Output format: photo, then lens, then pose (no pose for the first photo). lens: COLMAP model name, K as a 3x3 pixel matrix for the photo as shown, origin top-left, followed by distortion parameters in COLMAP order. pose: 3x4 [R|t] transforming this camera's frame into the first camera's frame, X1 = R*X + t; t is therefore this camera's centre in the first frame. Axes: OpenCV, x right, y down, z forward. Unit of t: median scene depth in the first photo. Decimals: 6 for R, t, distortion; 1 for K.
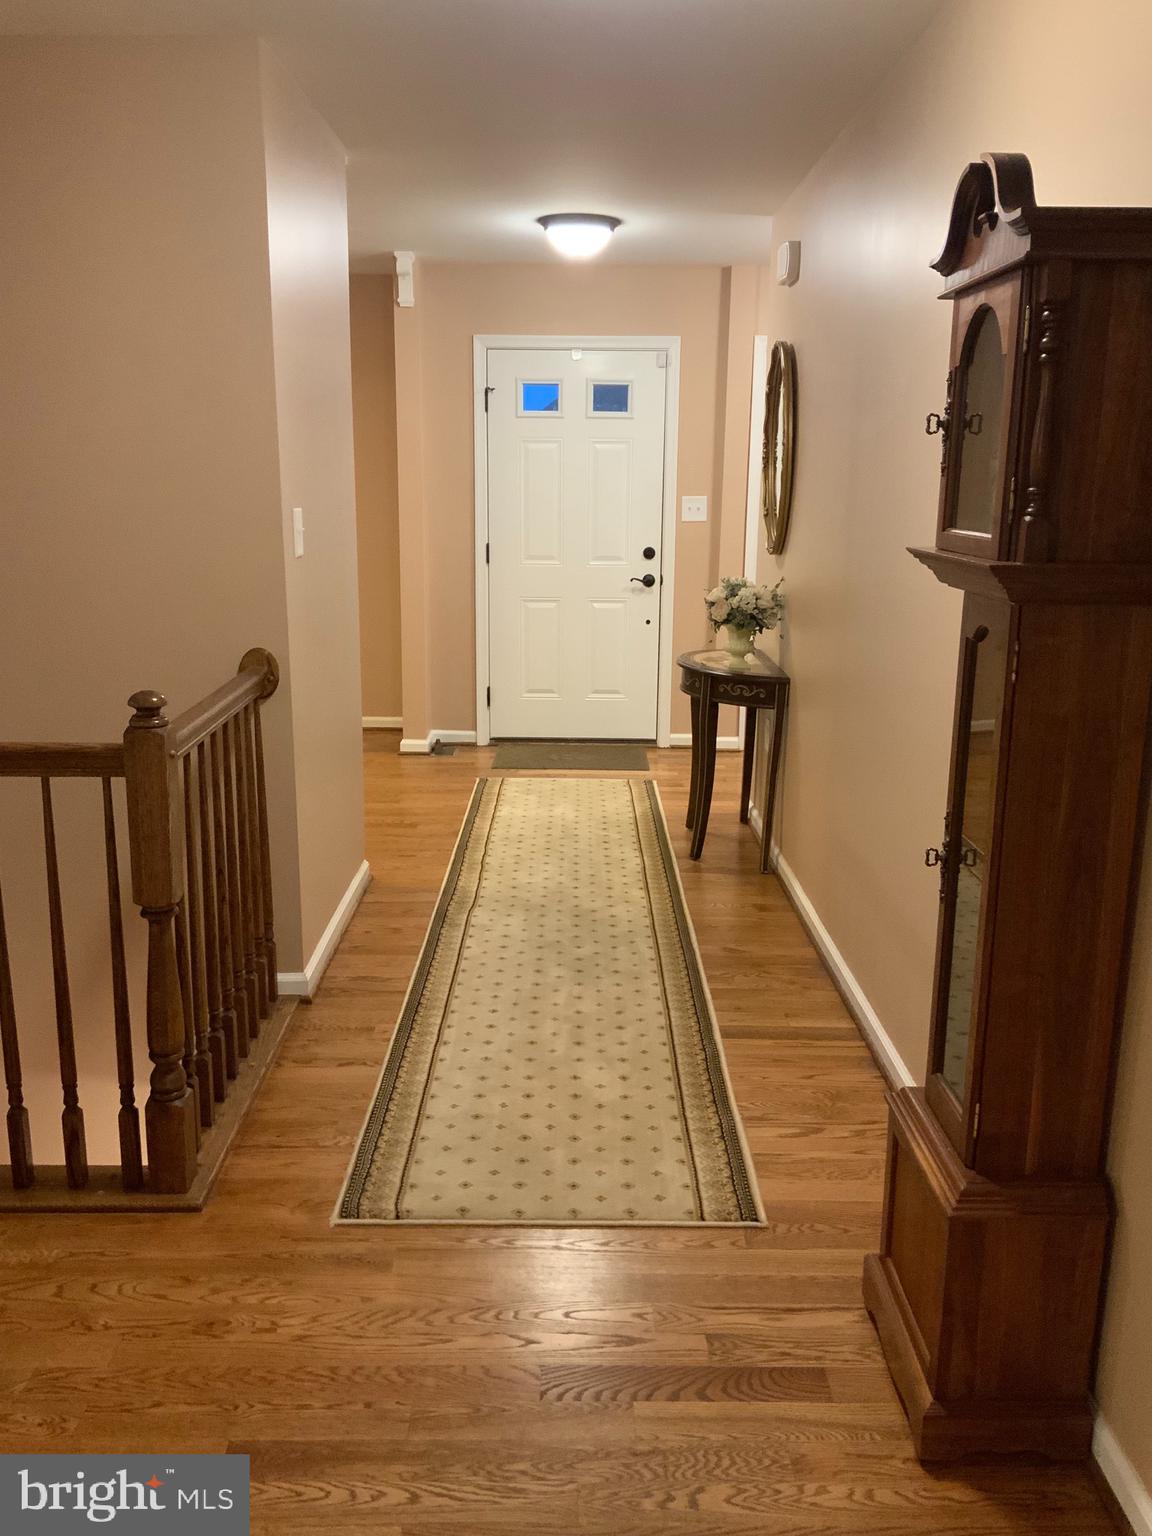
lens RADIAL K [[1261.6, 0, 574.1], [0, 1261.6, 762.8], [0, 0, 1]] dist [0.130006, -0.279803]
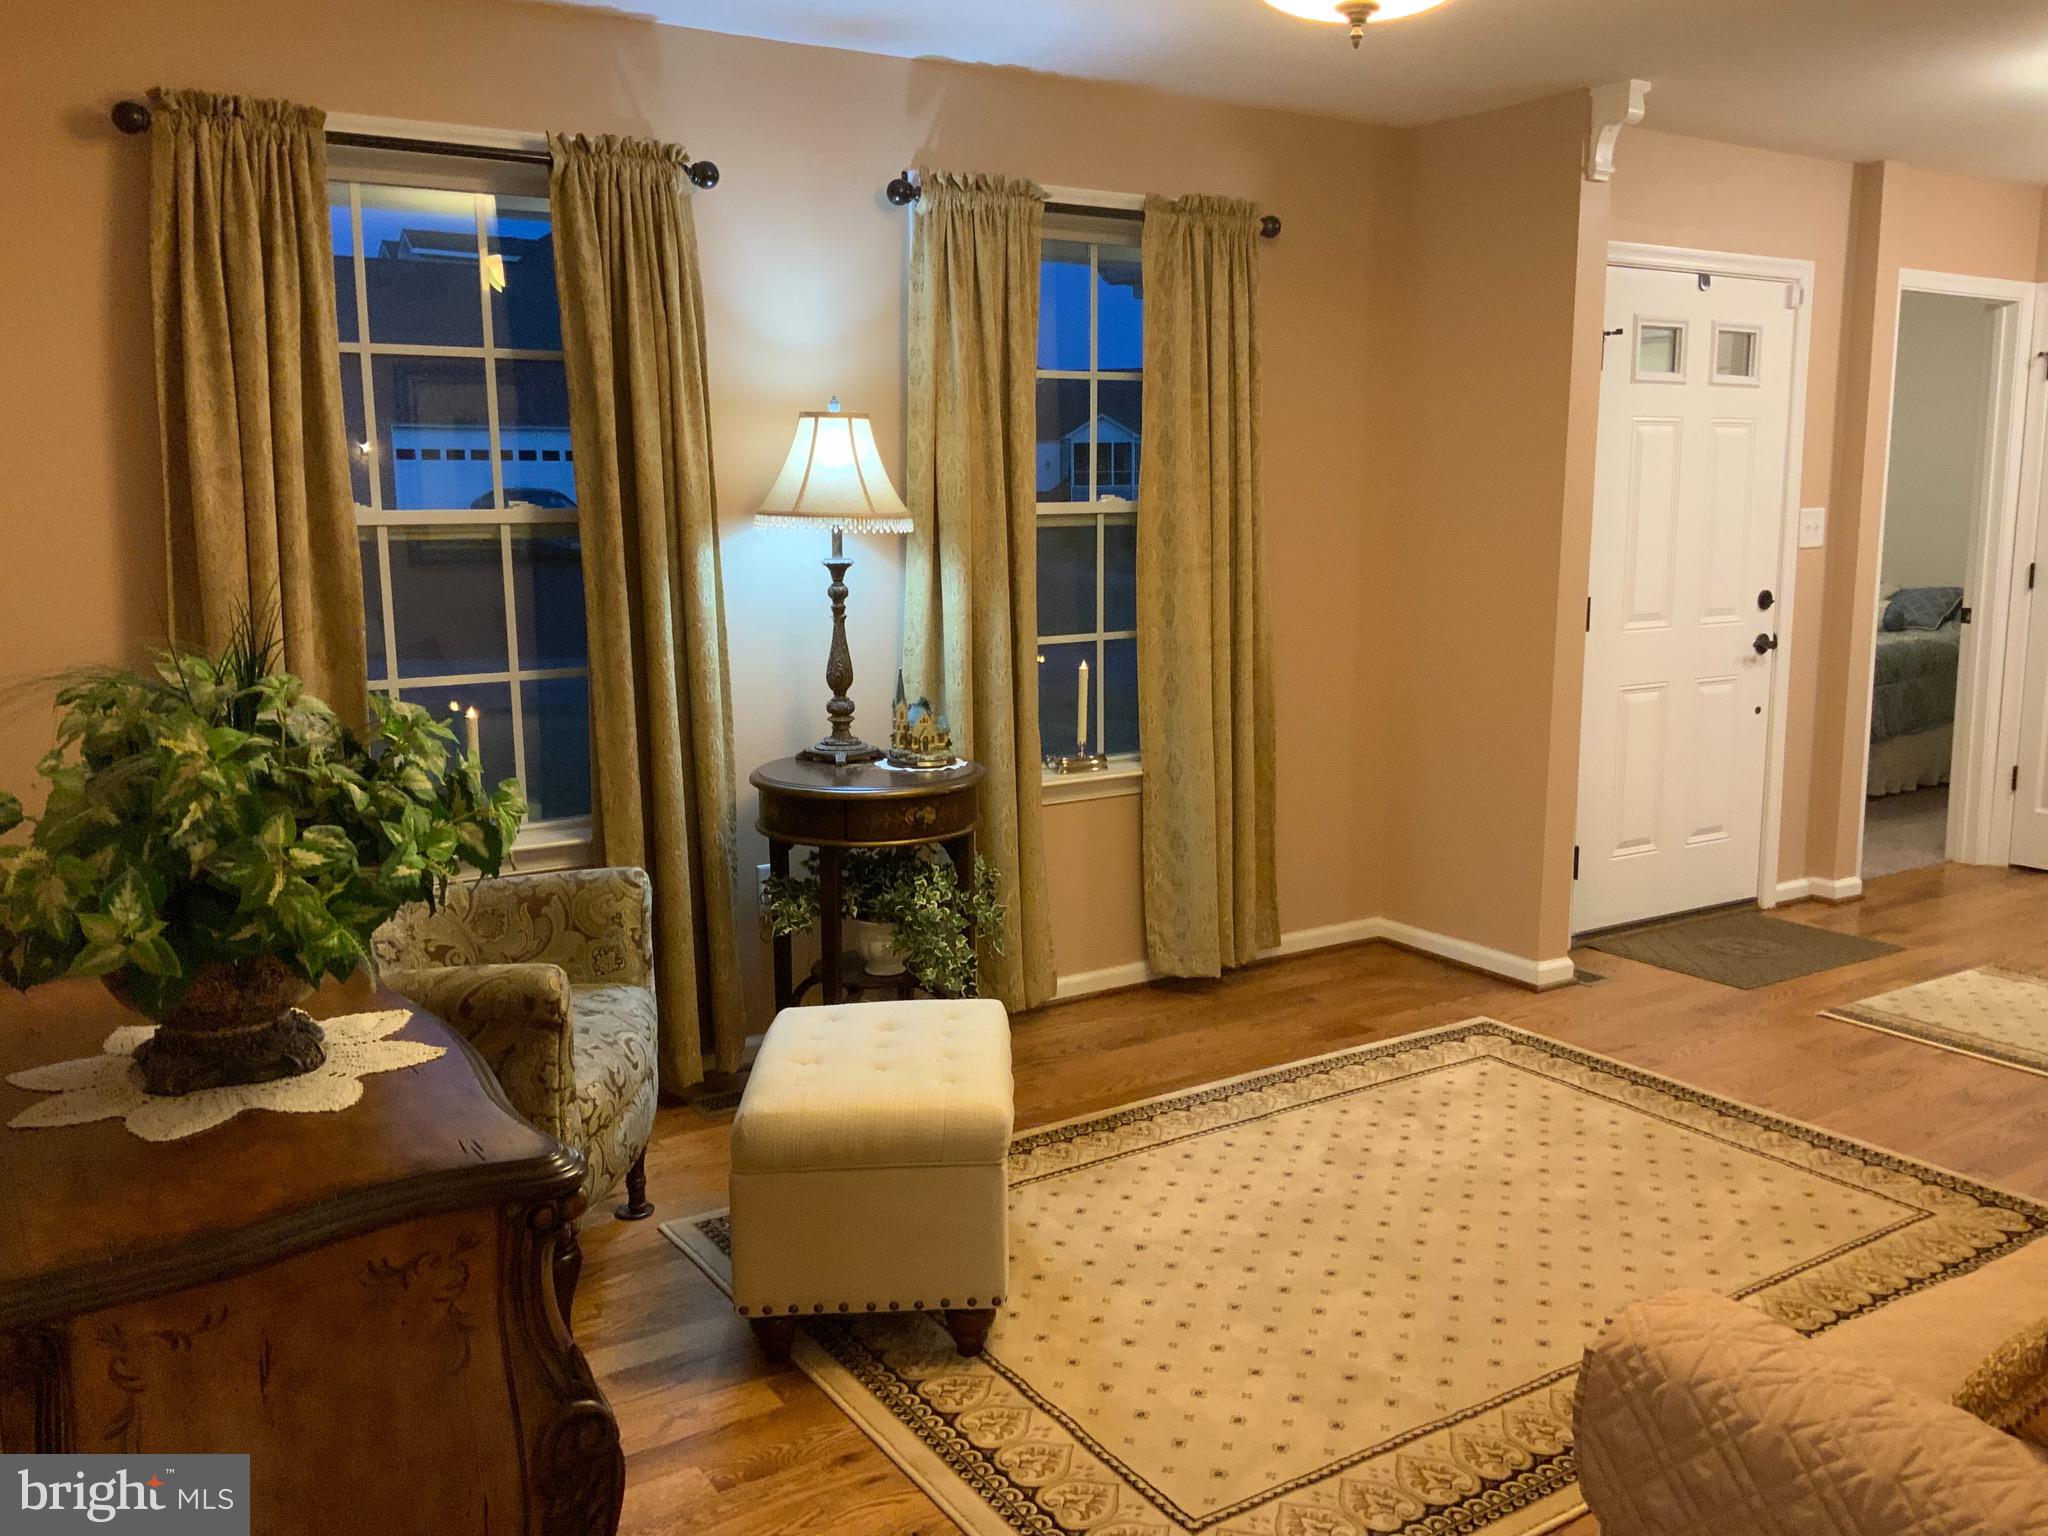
lens RADIAL K [[1682.1, 0, 1018.0], [0, 1682.1, 768.8], [0, 0, 1]] dist [0.130006, -0.279803]
pose [[0.843023, -0.100412, 0.528422, -0.696097], [0.135902, 0.990308, -0.028633, -0.109575], [-0.520426, 0.095952, 0.848499, 0.490740]]
